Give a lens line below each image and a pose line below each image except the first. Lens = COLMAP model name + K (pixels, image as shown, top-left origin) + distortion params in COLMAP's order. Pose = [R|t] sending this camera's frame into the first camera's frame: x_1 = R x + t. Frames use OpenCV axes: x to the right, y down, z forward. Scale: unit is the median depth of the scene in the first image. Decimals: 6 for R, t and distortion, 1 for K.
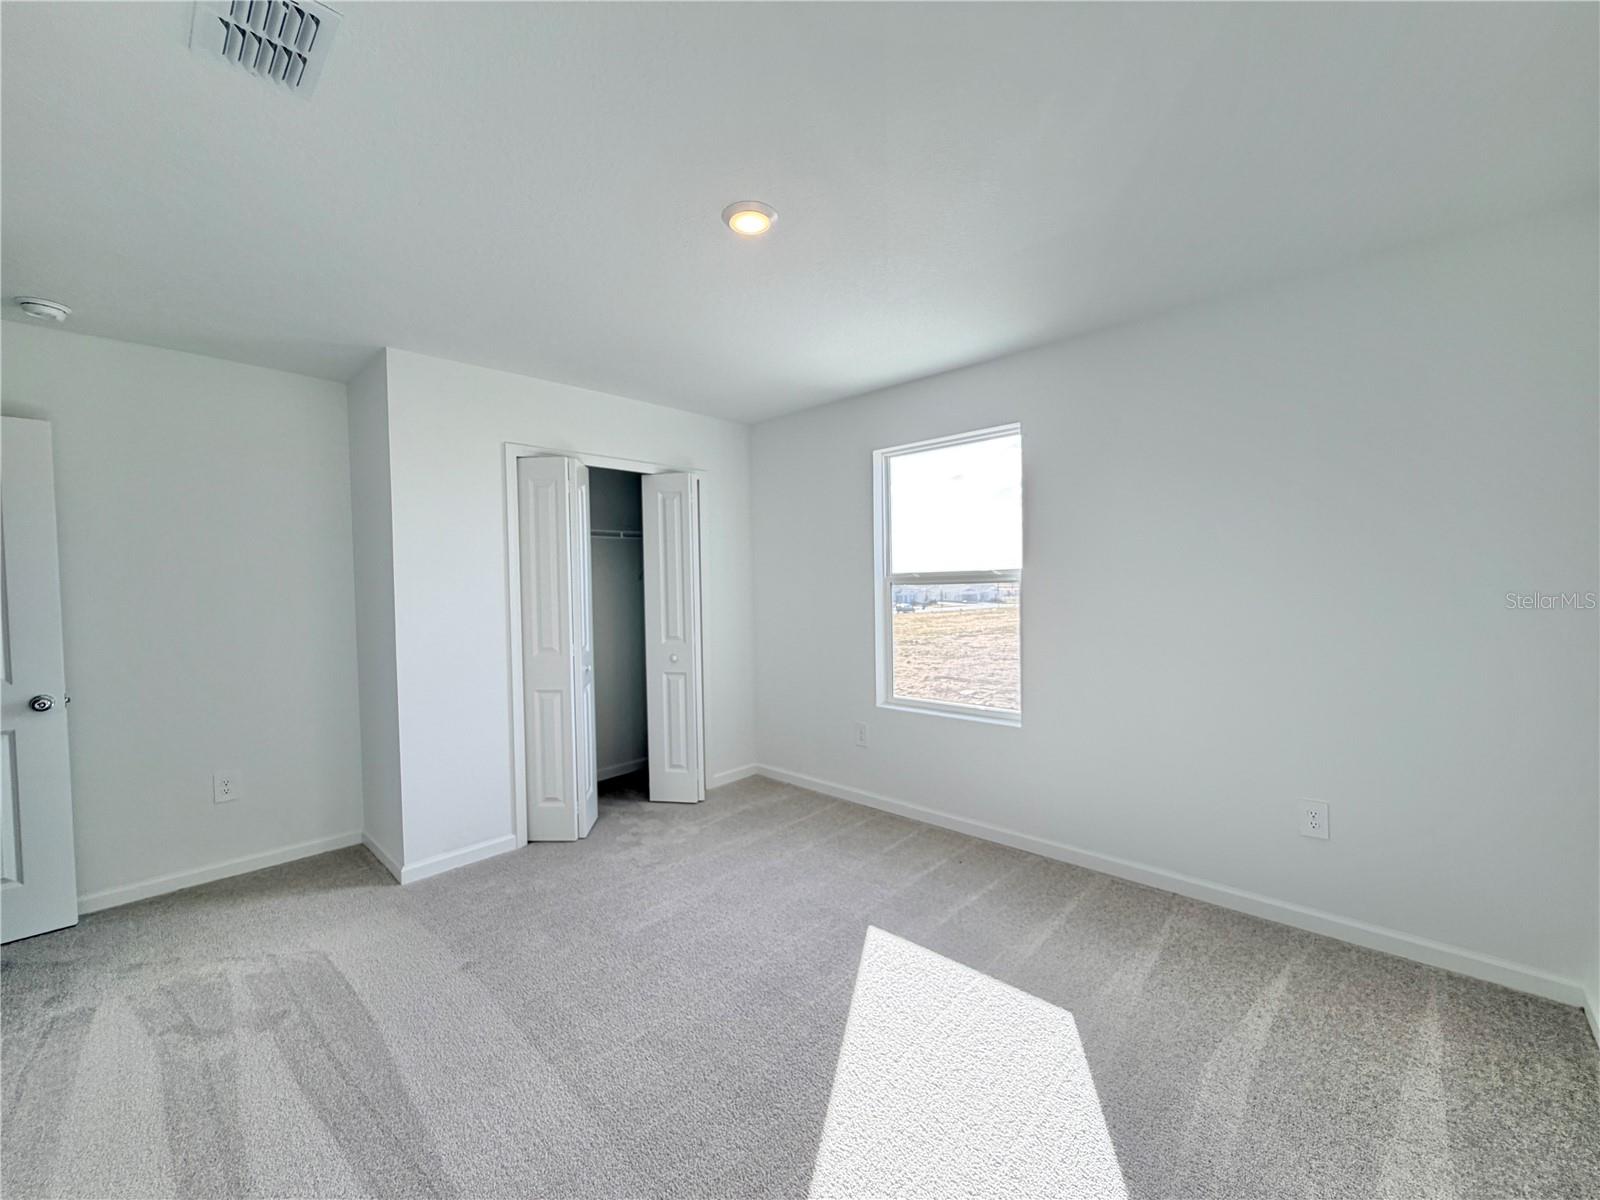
lens RADIAL K [[641.3, 0, 799.4], [0, 641.3, 603.0], [0, 0, 1]] dist [-0.001556, 0.000088]
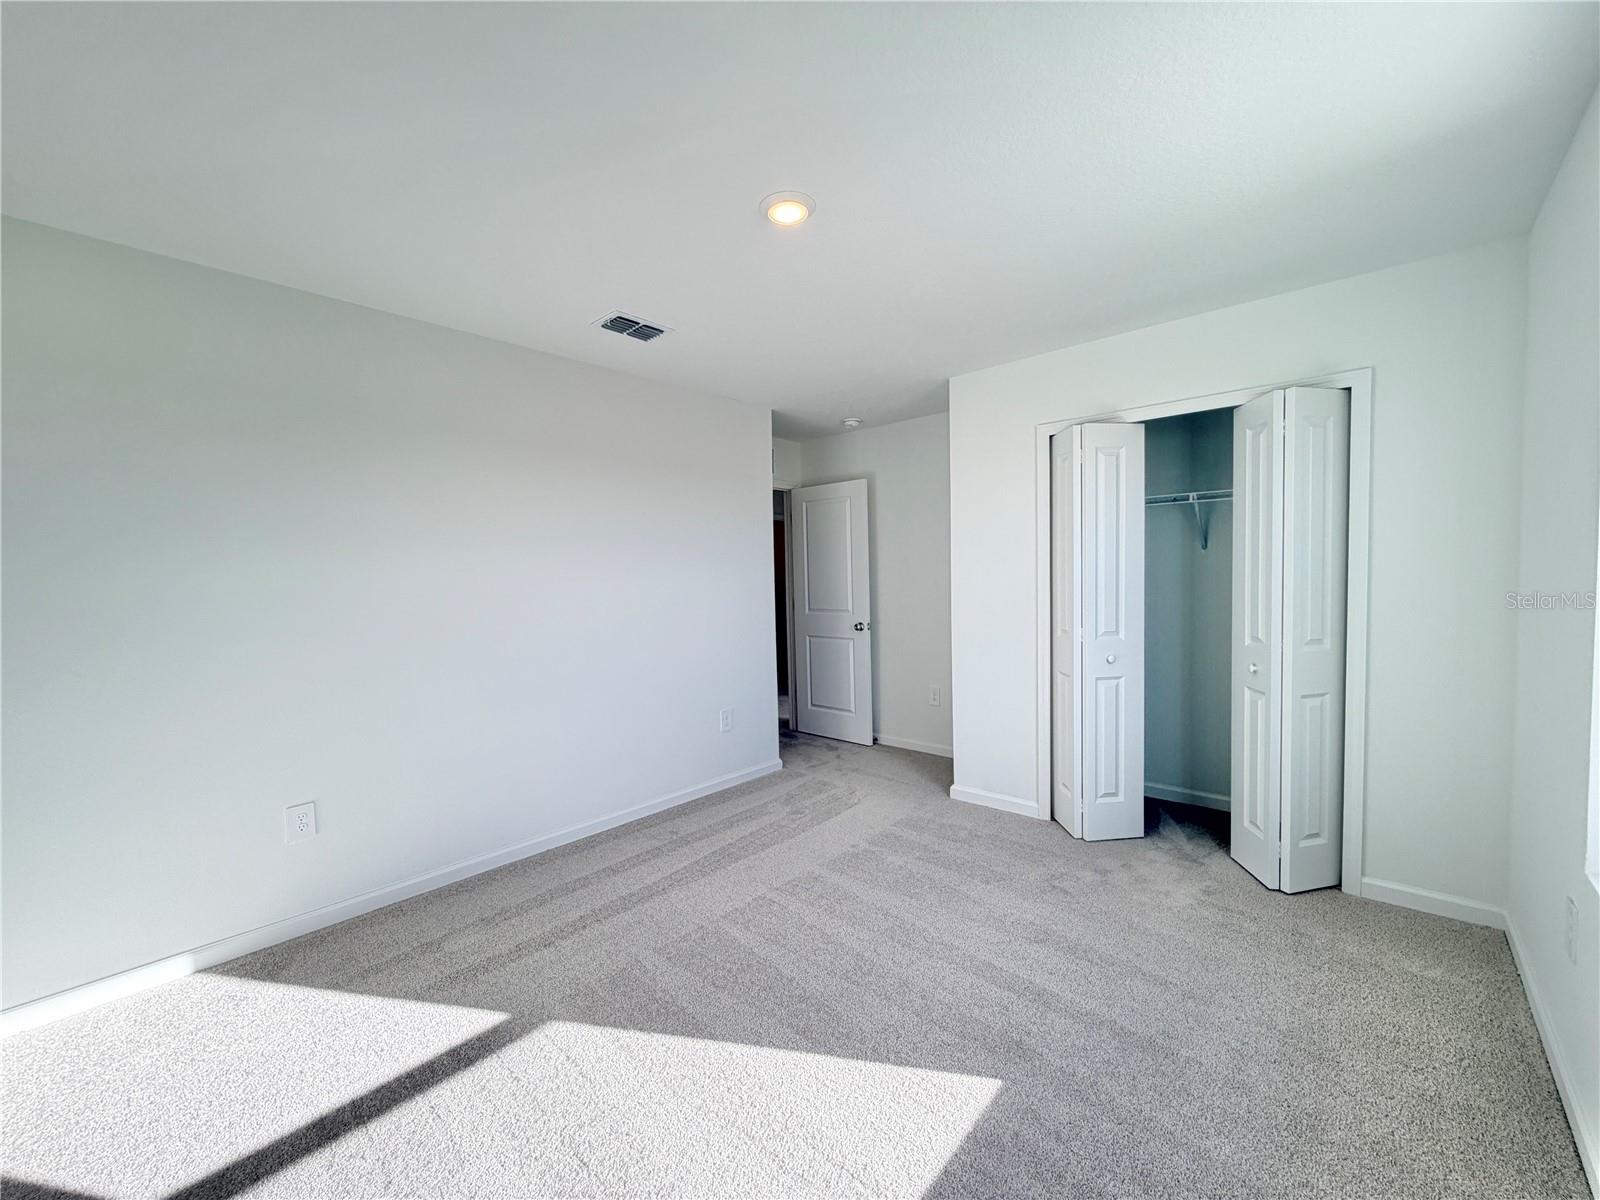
lens RADIAL K [[641.3, 0, 799.4], [0, 641.3, 603.0], [0, 0, 1]] dist [-0.001556, 0.000088]
pose [[0.022140, 0.064210, -0.997691, 0.552791], [-0.008724, 0.997910, 0.064030, -0.027741], [0.999717, 0.007287, 0.022654, 0.574396]]
